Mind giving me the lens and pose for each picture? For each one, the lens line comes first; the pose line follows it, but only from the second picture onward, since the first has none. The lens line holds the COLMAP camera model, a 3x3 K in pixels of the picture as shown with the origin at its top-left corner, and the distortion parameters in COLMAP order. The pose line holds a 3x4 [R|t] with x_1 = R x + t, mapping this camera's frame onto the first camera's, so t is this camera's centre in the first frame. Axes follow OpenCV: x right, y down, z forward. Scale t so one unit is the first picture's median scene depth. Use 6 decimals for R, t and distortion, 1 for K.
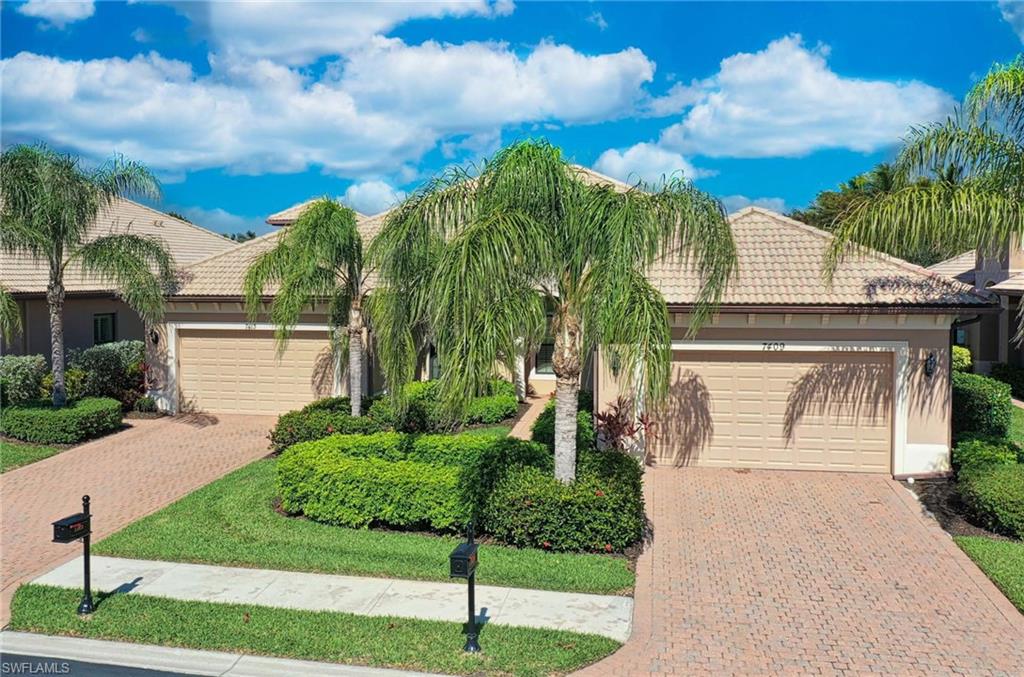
lens RADIAL K [[880.7, 0, 509.4], [0, 880.7, 283.0], [0, 0, 1]] dist [-0.010029, -0.000532]
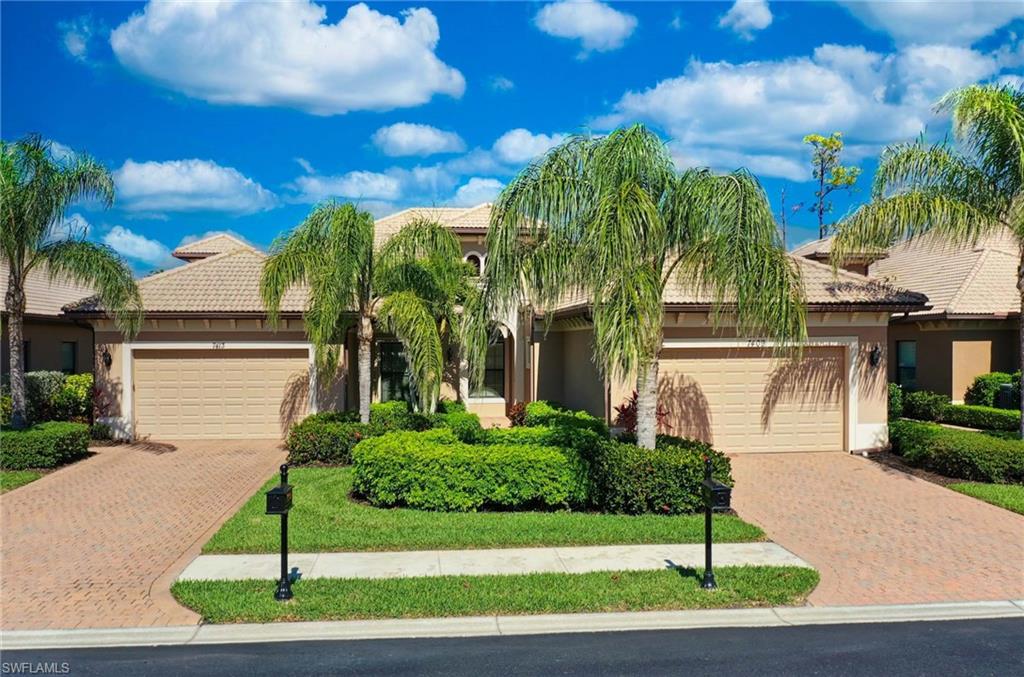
lens RADIAL K [[803.2, 0, 512.0], [0, 803.2, 338.5], [0, 0, 1]] dist [-0.010347, -0.005344]
pose [[0.958255, -0.010822, 0.285709, -0.303677], [0.017747, 0.999608, -0.021657, 0.084946], [-0.285363, 0.025823, 0.958072, 0.099826]]
